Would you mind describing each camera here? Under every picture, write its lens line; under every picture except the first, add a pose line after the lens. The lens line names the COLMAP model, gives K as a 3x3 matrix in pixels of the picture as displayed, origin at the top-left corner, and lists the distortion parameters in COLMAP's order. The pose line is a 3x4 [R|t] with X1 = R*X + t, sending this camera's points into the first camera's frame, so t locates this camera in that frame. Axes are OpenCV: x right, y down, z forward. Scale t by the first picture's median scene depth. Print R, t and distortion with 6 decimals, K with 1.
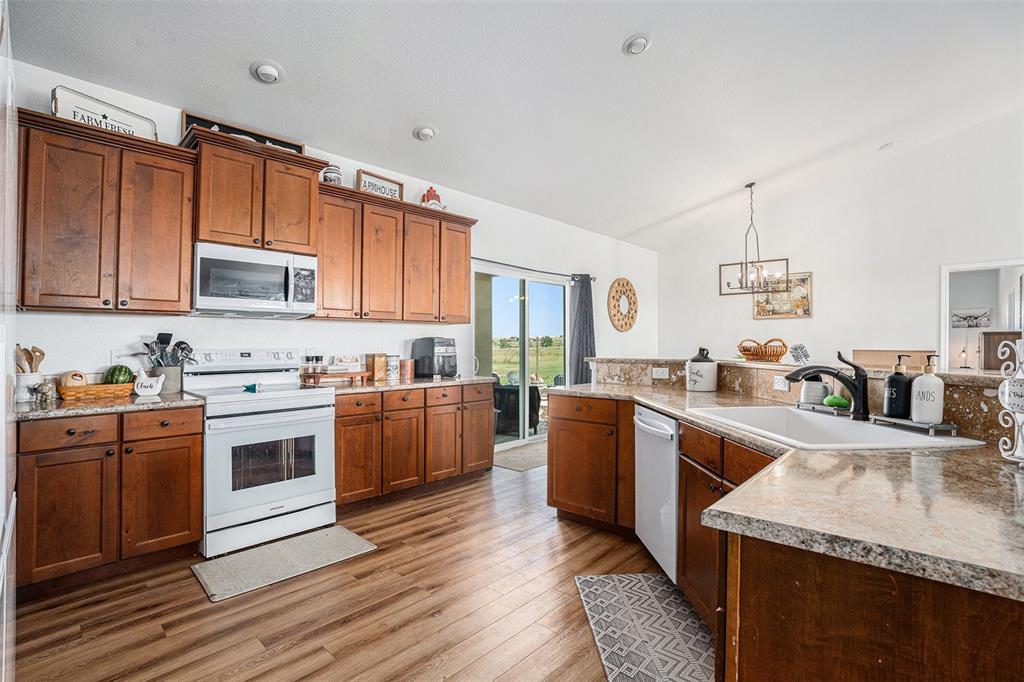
lens RADIAL K [[472.0, 0, 514.6], [0, 472.0, 328.6], [0, 0, 1]] dist [-0.002406, -0.000016]
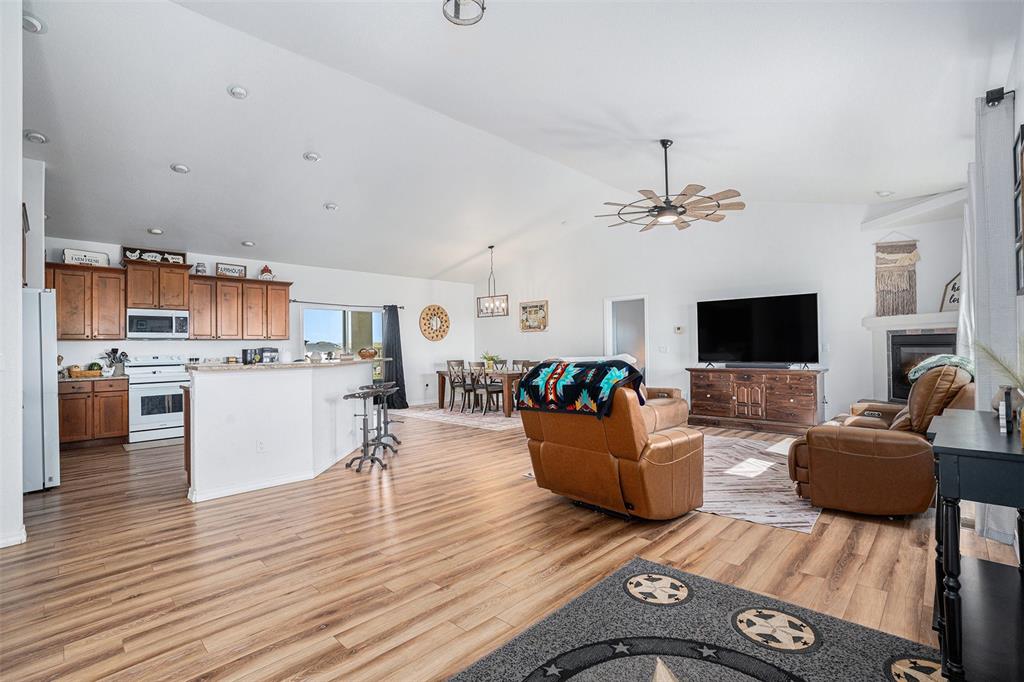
lens RADIAL K [[479.3, 0, 512.0], [0, 479.3, 341.0], [0, 0, 1]] dist [0.001155, 0.000474]
pose [[0.996948, -0.010243, -0.077399, 1.330232], [0.012064, 0.999660, 0.023094, -0.056275], [0.077136, -0.023958, 0.996733, -1.145450]]
